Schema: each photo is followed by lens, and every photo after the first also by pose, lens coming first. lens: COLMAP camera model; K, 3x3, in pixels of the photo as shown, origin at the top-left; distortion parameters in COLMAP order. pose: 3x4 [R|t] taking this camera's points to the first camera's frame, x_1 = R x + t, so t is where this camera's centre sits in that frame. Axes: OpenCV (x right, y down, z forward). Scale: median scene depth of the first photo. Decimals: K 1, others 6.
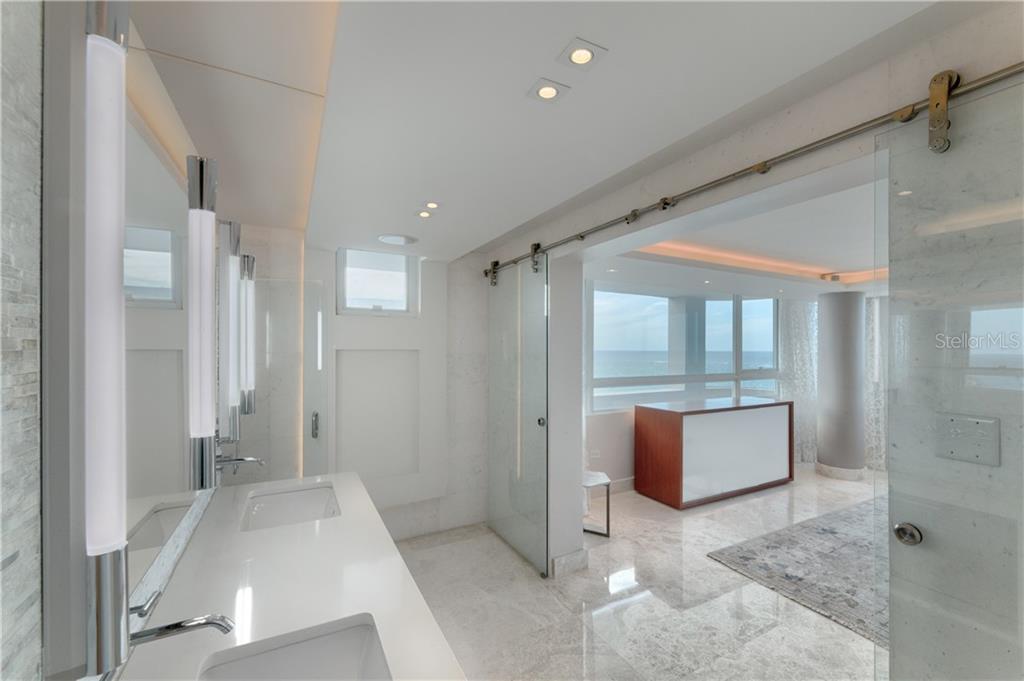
lens RADIAL K [[426.5, 0, 514.6], [0, 426.5, 348.4], [0, 0, 1]] dist [0.004346, 0.000380]
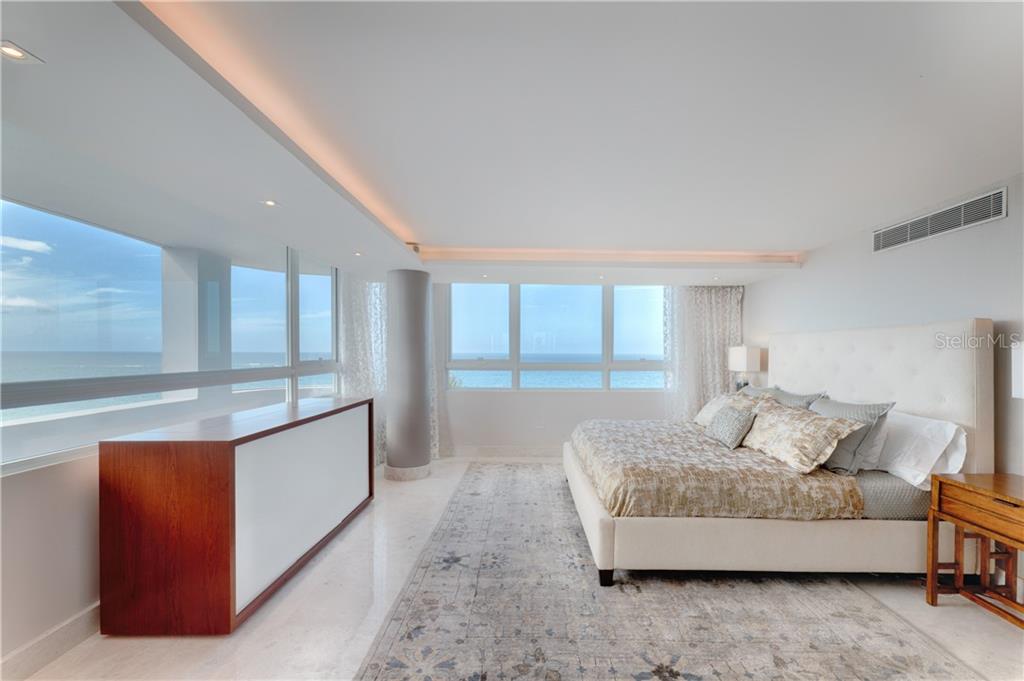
lens RADIAL K [[426.5, 0, 532.9], [0, 426.5, 359.8], [0, 0, 1]] dist [0.004346, 0.000380]
pose [[0.455026, -0.019209, 0.890271, 0.087661], [-0.002275, 0.999739, 0.022734, 0.034219], [-0.890475, -0.012370, 0.454864, 0.379957]]
